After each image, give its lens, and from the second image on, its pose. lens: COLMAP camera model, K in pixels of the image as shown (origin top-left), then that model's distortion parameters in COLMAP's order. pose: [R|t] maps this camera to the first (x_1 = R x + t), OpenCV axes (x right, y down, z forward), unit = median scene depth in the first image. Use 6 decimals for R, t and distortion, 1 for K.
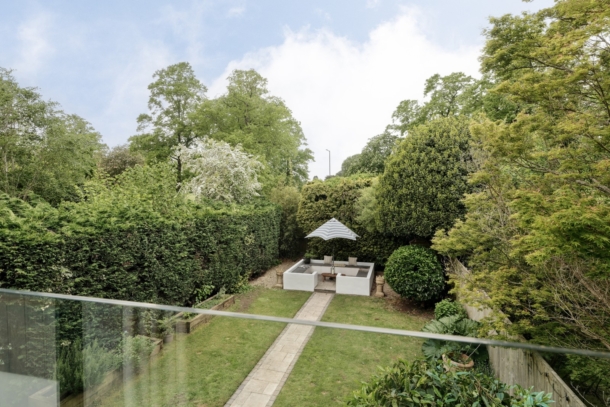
lens RADIAL K [[345.0, 0, 301.2], [0, 345.0, 201.8], [0, 0, 1]] dist [0.000850, 0.000145]
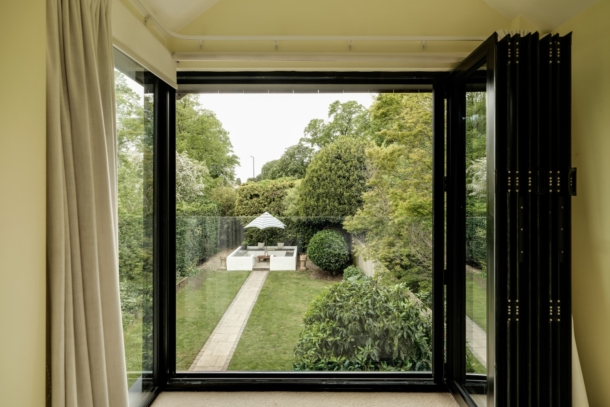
lens RADIAL K [[296.2, 0, 306.2], [0, 296.2, 191.4], [0, 0, 1]] dist [0.002058, -0.000280]
pose [[0.963873, -0.001459, 0.266358, -0.054640], [0.009677, 0.999517, -0.029545, 0.004585], [-0.266186, 0.031055, 0.963421, -0.093581]]
